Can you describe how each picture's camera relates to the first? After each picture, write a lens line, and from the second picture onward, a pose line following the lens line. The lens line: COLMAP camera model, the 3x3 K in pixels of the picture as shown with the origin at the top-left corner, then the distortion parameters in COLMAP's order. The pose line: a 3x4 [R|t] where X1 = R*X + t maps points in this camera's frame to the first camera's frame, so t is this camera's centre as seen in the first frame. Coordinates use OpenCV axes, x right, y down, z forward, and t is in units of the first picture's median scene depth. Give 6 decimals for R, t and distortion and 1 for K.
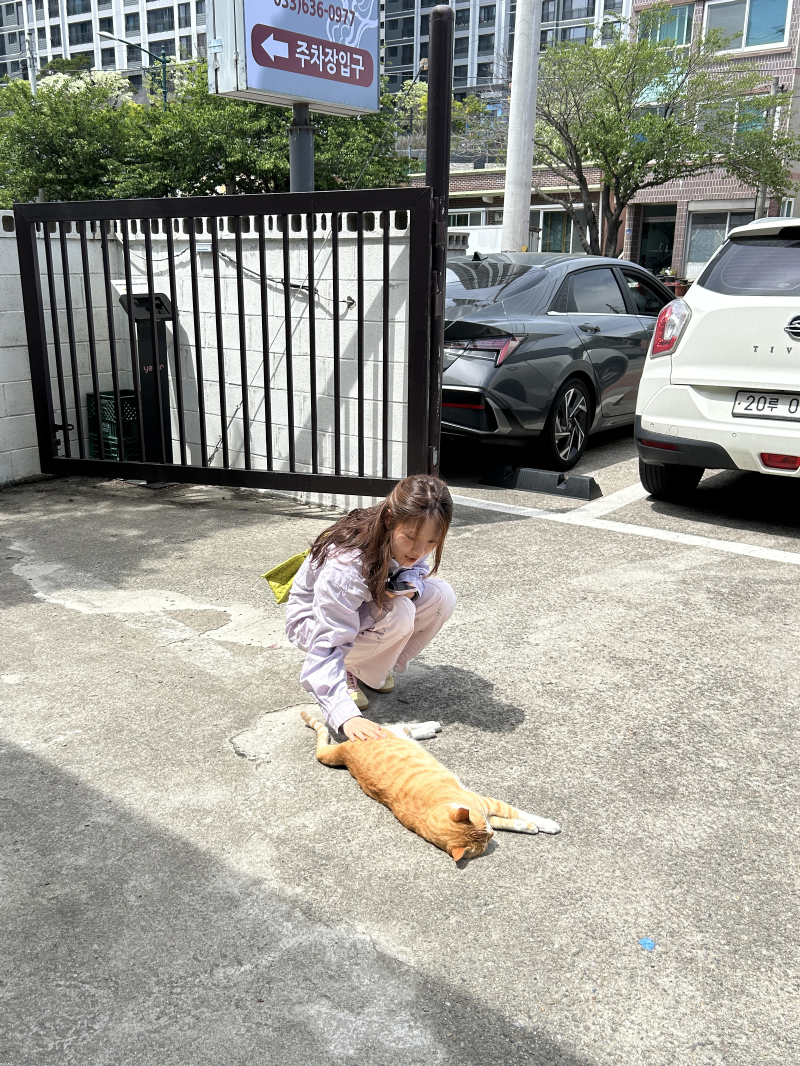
lens RADIAL K [[811.6, 0, 392.1], [0, 811.6, 540.2], [0, 0, 1]] dist [-0.039259, 0.000832]
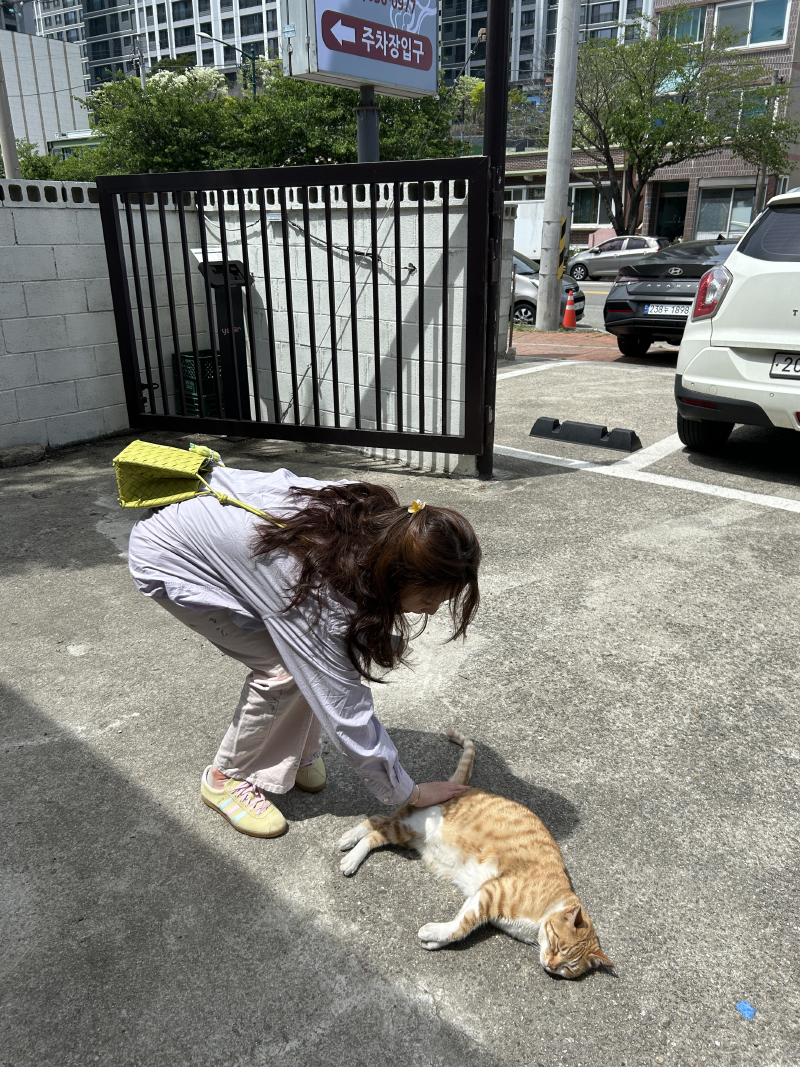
lens RADIAL K [[812.4, 0, 443.5], [0, 812.4, 562.6], [0, 0, 1]] dist [-0.039259, 0.000832]
pose [[0.999927, 0.001310, -0.012047, 0.004025], [-0.000575, 0.998148, 0.060831, 0.030390], [0.012105, -0.060819, 0.998075, -0.095207]]
